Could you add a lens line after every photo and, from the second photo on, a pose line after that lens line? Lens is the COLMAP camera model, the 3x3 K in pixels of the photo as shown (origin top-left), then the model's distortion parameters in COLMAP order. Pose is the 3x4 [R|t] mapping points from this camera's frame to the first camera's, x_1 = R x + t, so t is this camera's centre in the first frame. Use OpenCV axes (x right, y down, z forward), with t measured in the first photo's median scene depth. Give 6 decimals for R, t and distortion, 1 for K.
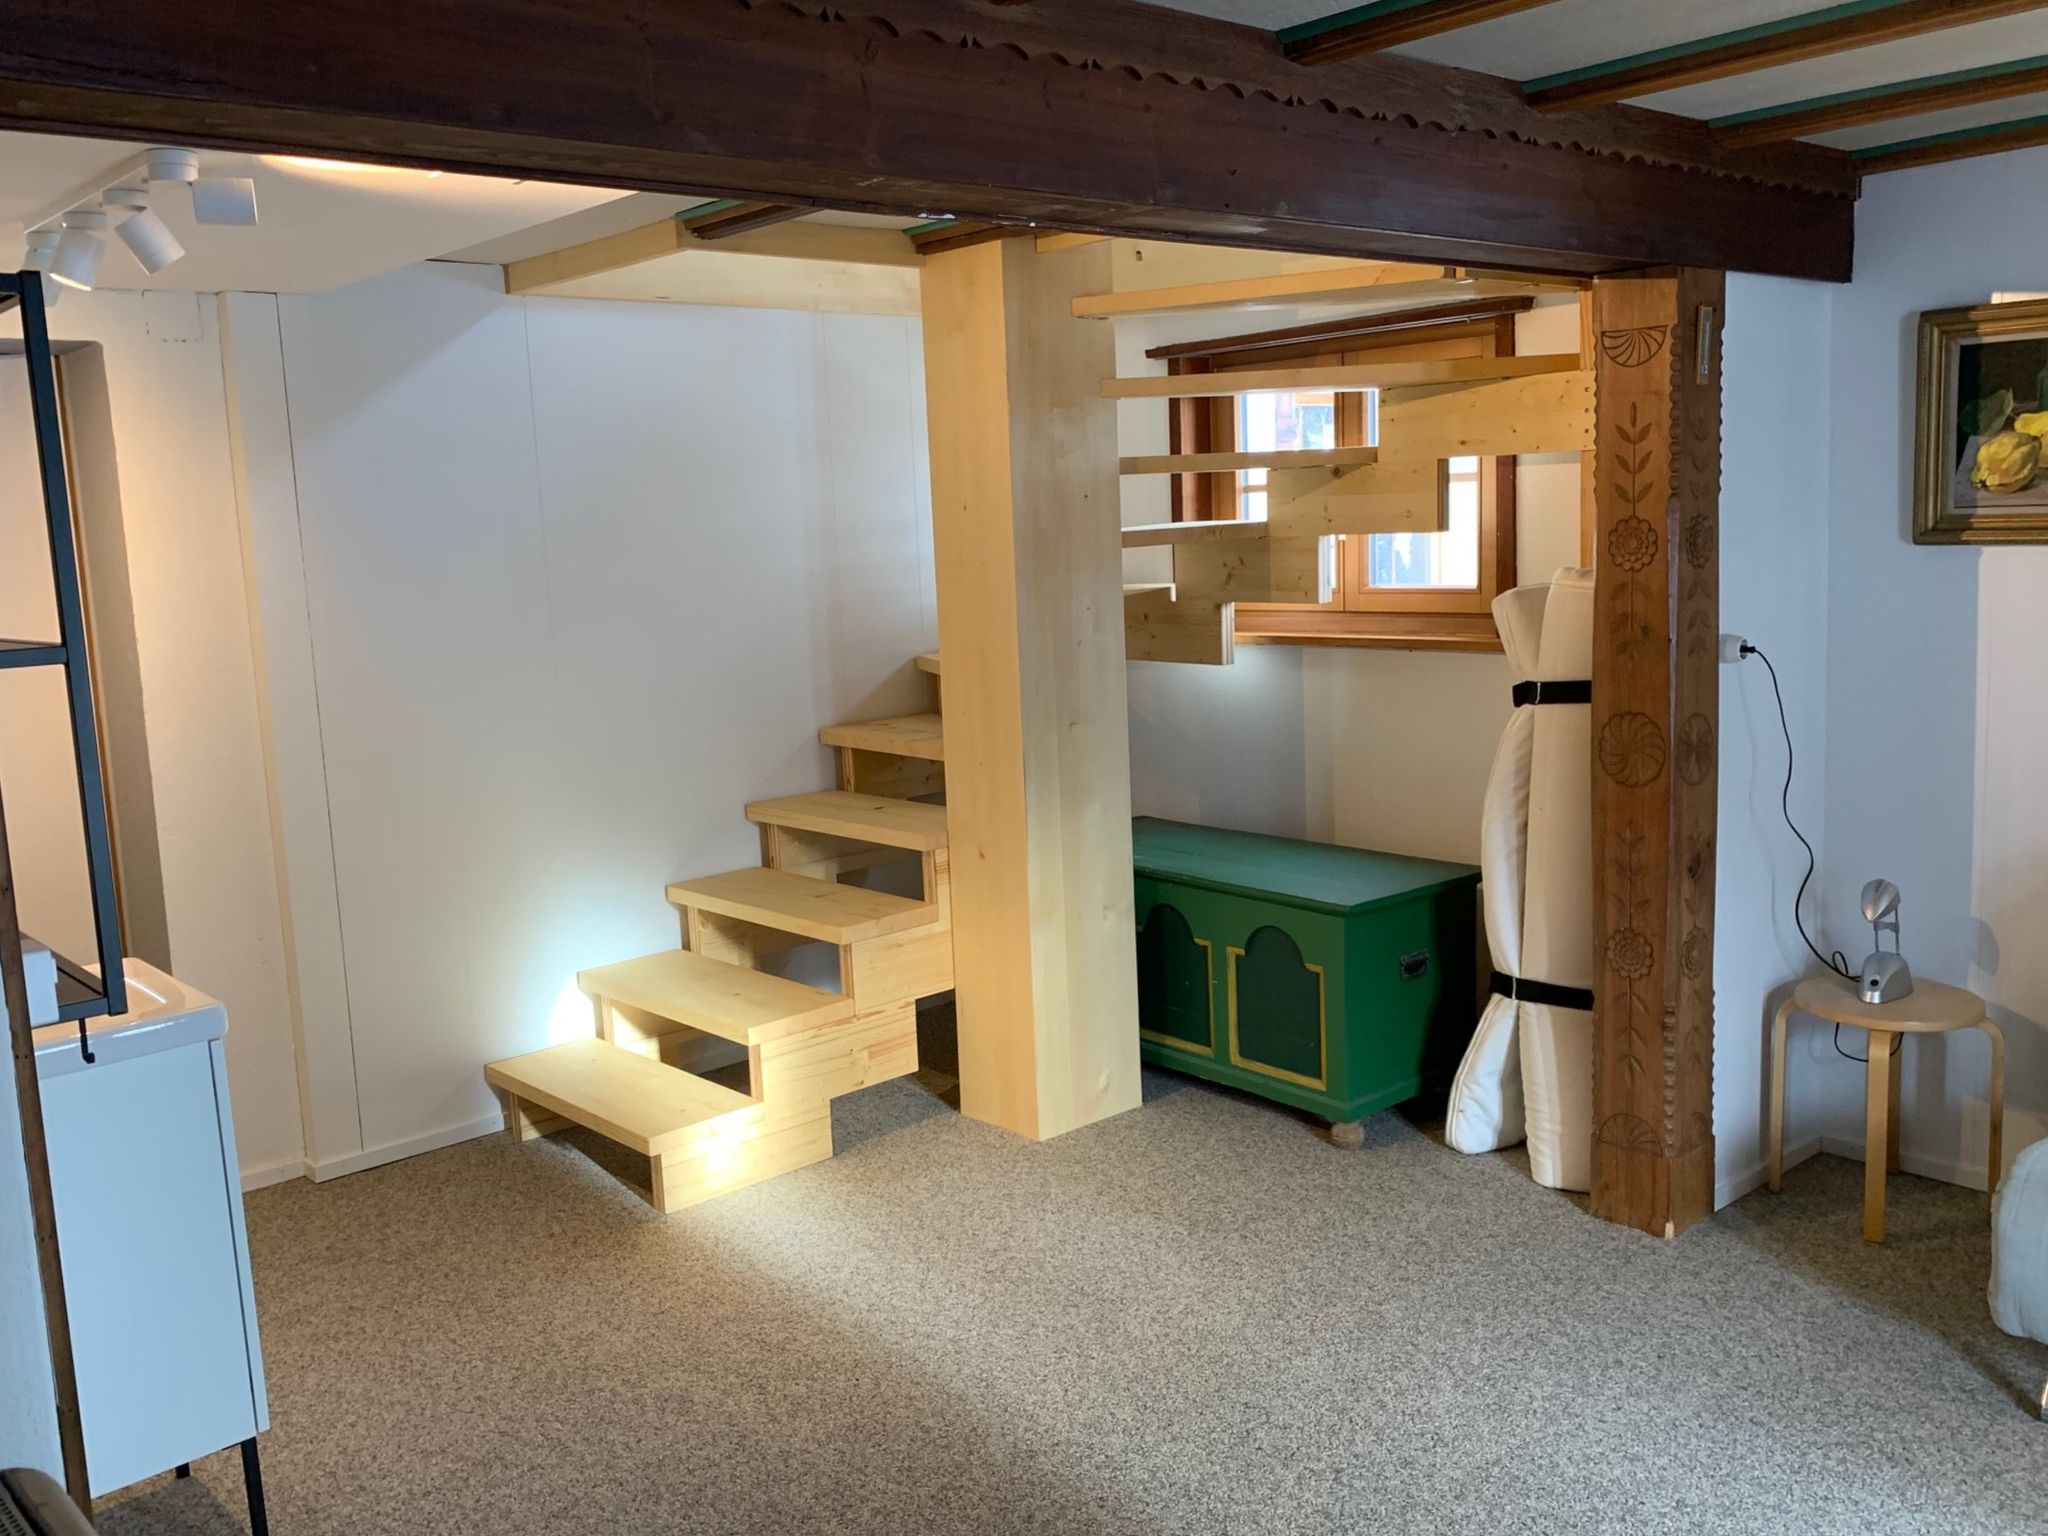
lens RADIAL K [[1757.4, 0, 1025.2], [0, 1757.4, 767.6], [0, 0, 1]] dist [-0.001954, 0.006249]
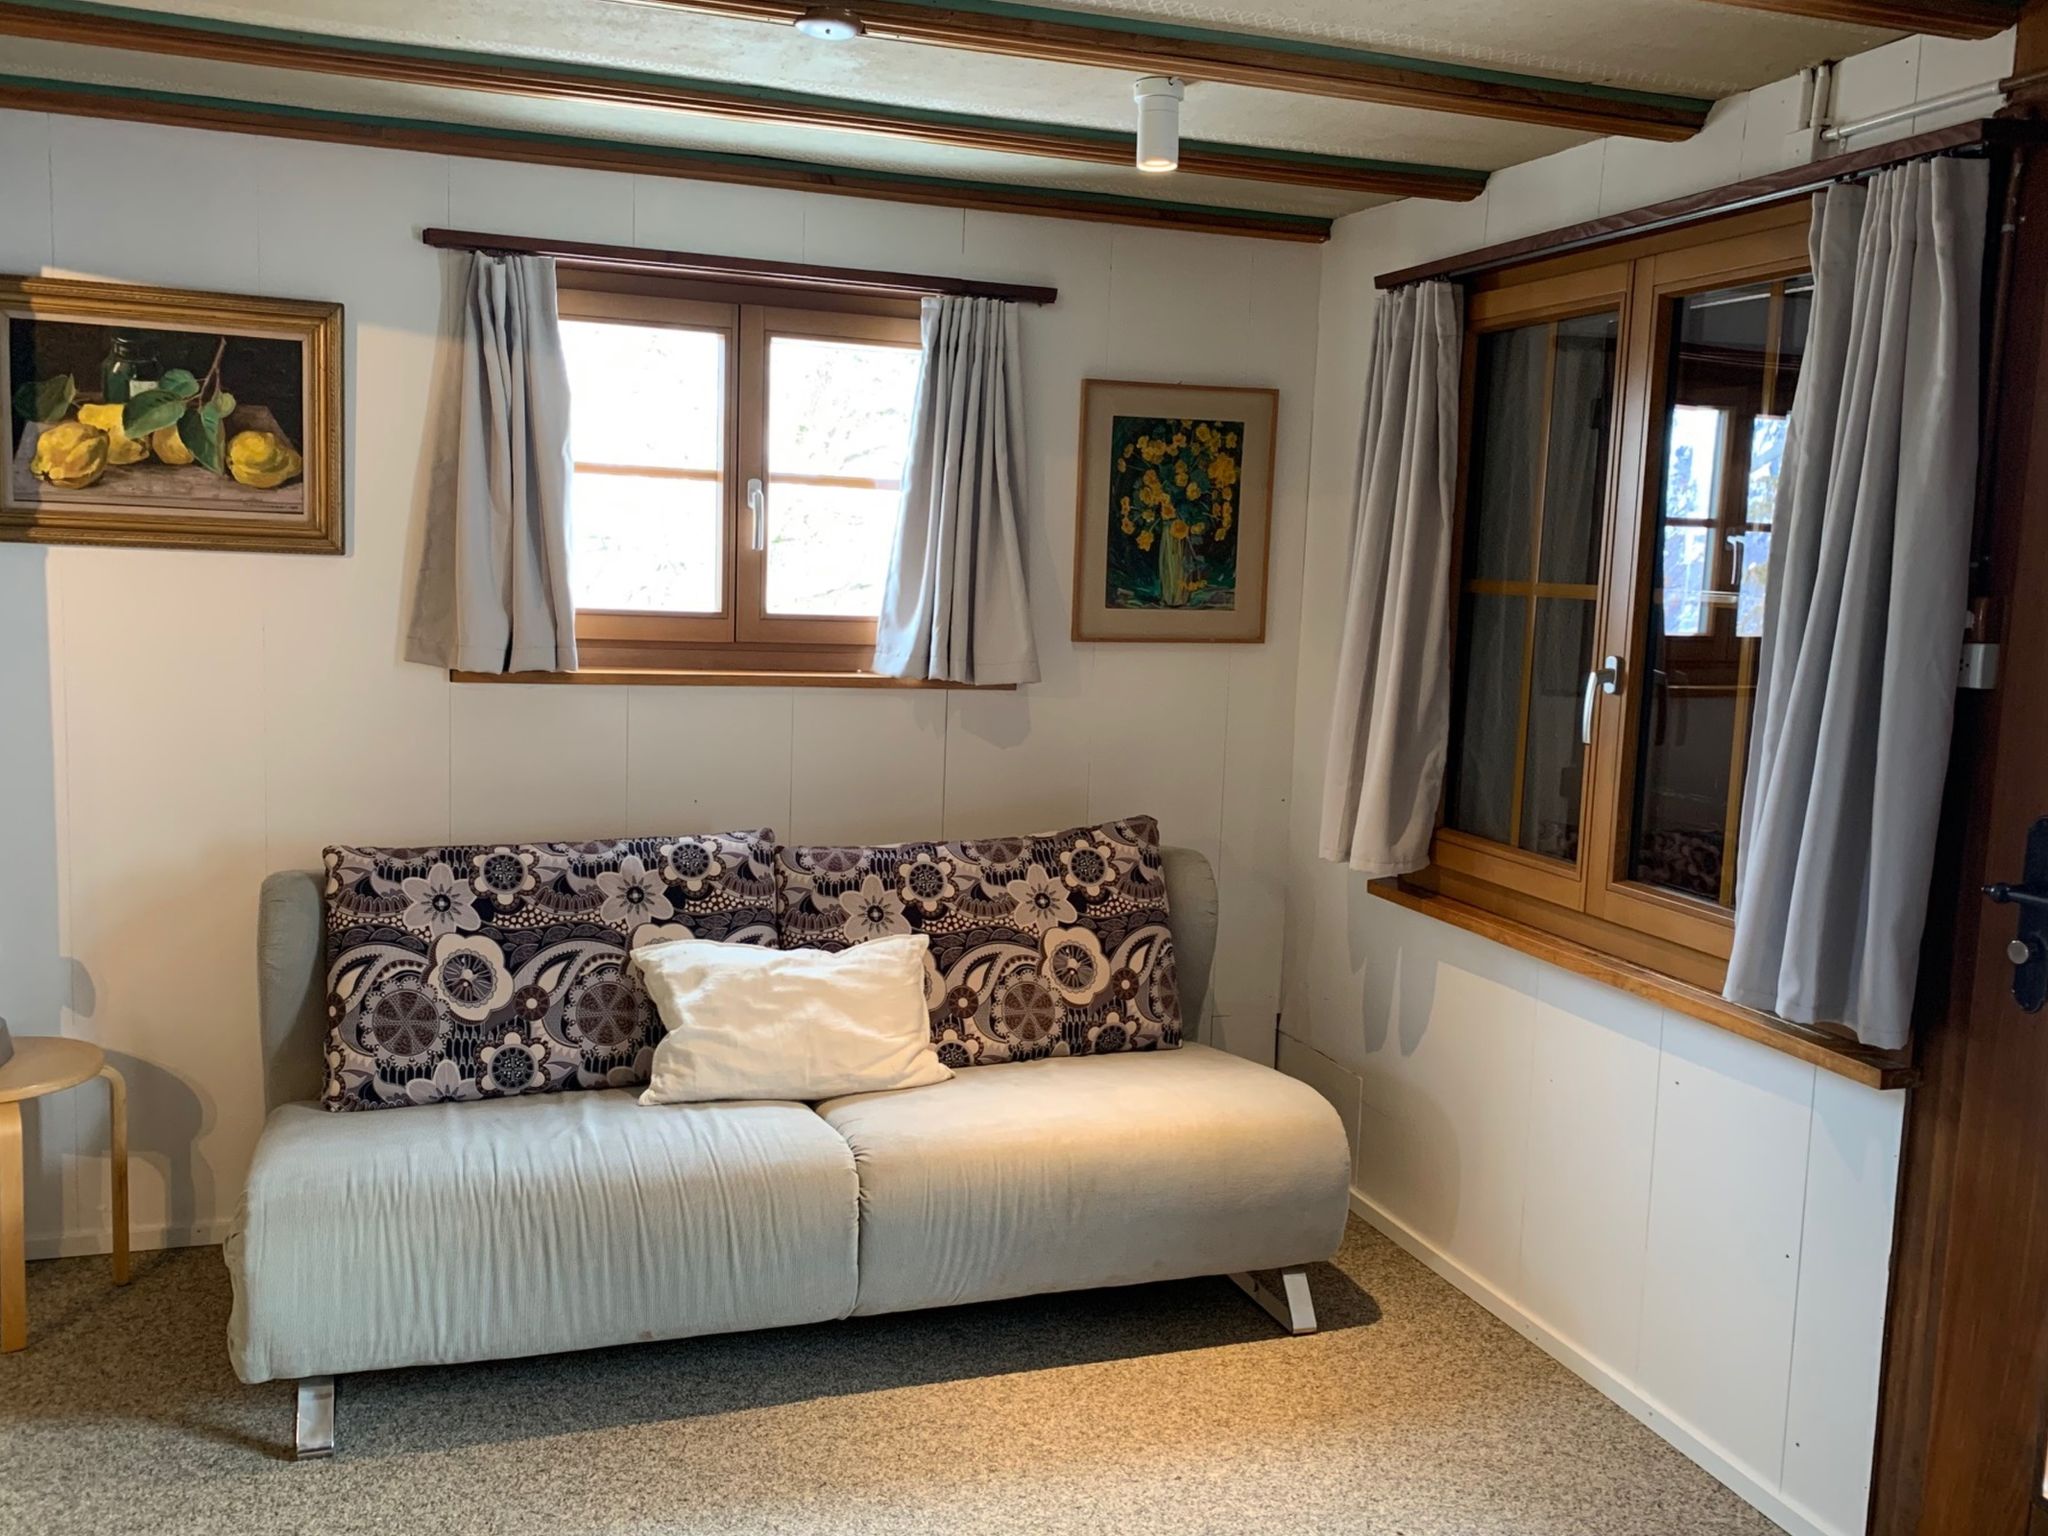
lens RADIAL K [[1757.4, 0, 1026.9], [0, 1757.4, 762.3], [0, 0, 1]] dist [-0.001954, 0.006249]
pose [[0.381154, -0.057386, 0.922729, -0.105094], [0.082102, 0.996229, 0.028043, 0.000687], [-0.920859, 0.065069, 0.384428, 0.202270]]
